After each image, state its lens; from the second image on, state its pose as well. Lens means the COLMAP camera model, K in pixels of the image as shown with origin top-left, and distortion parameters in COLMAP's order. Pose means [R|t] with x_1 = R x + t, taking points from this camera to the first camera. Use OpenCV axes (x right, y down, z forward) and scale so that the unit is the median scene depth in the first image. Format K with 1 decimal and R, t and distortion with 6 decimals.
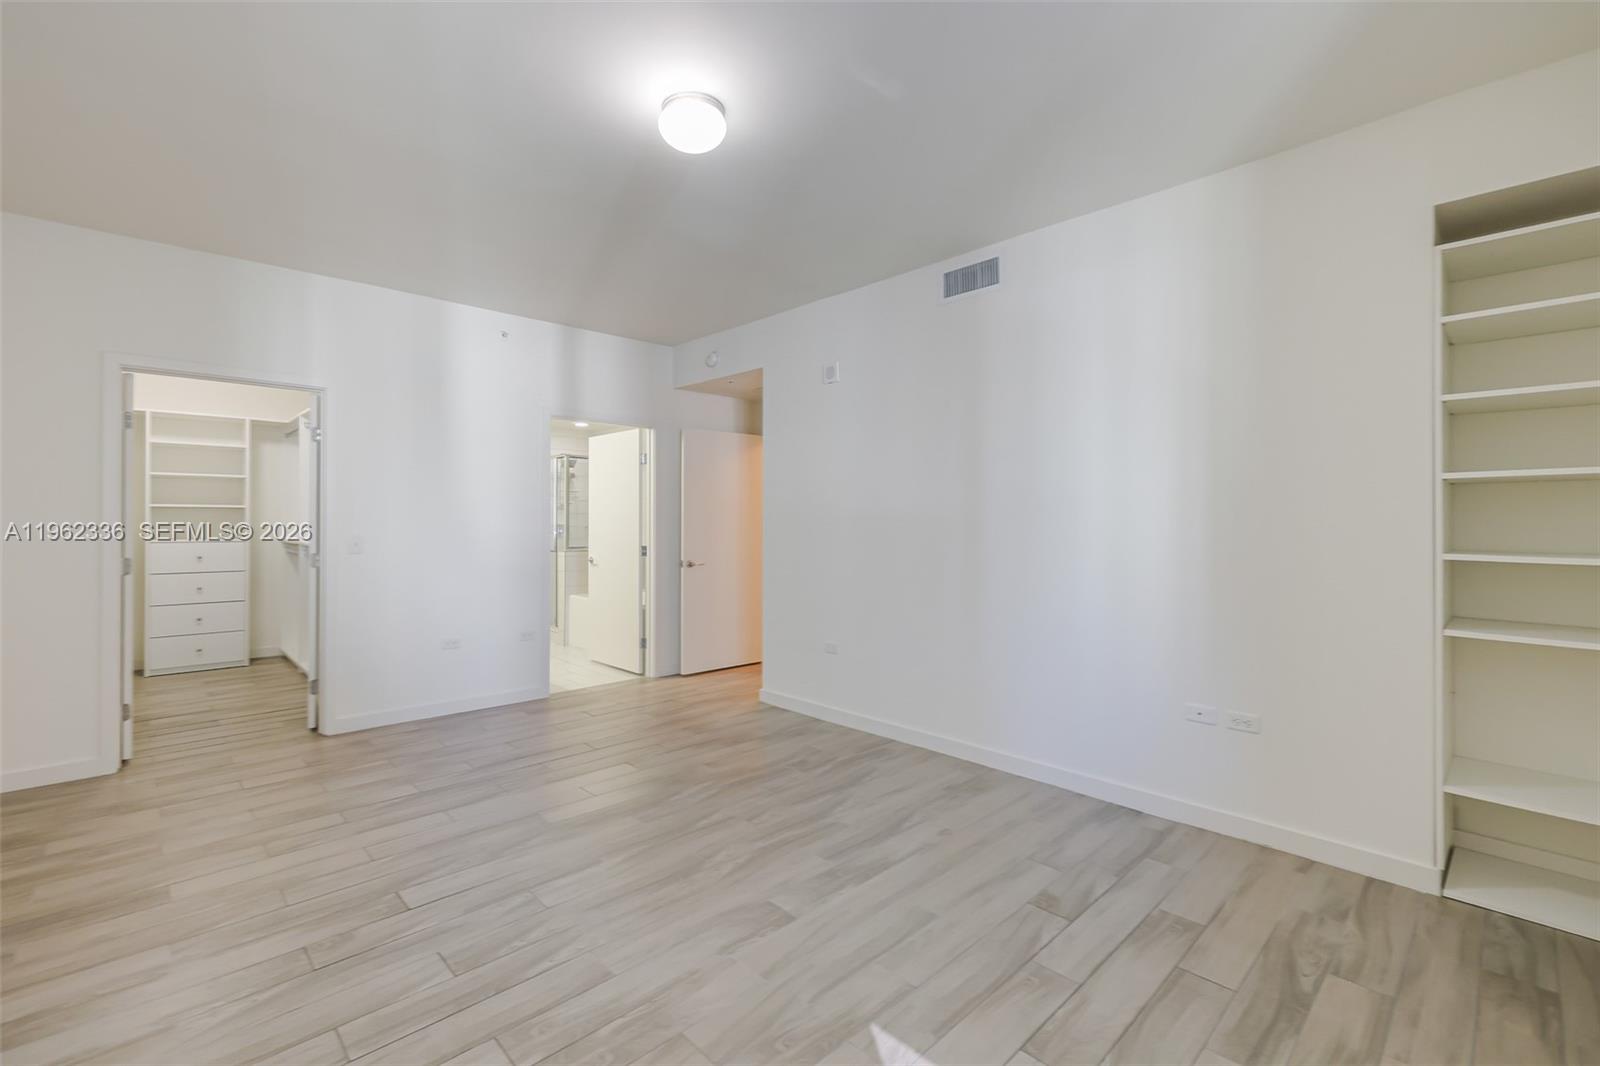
lens RADIAL K [[680.2, 0, 797.2], [0, 680.2, 524.6], [0, 0, 1]] dist [0.000397, -0.001092]
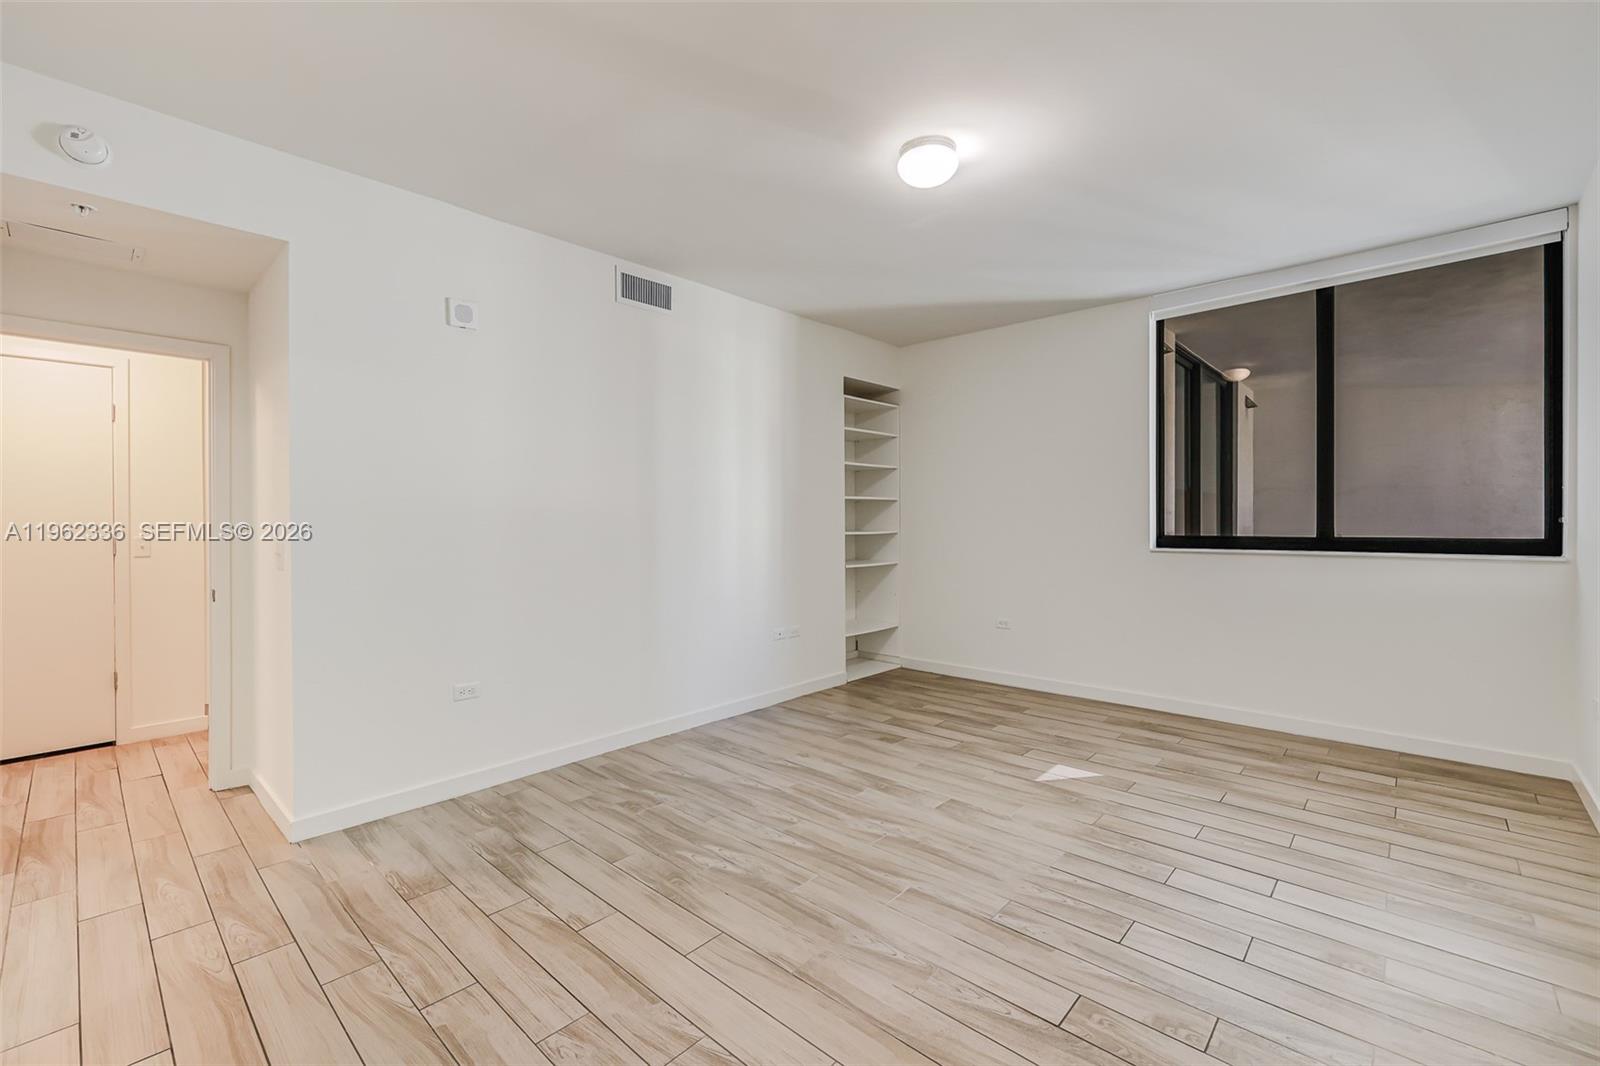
lens RADIAL K [[680.2, 0, 765.9], [0, 680.2, 521.7], [0, 0, 1]] dist [0.000397, -0.001092]
pose [[-0.030034, -0.005708, 0.999533, -1.059545], [0.007944, 0.999951, 0.005949, -0.003954], [-0.999517, 0.008119, -0.029987, 1.082129]]
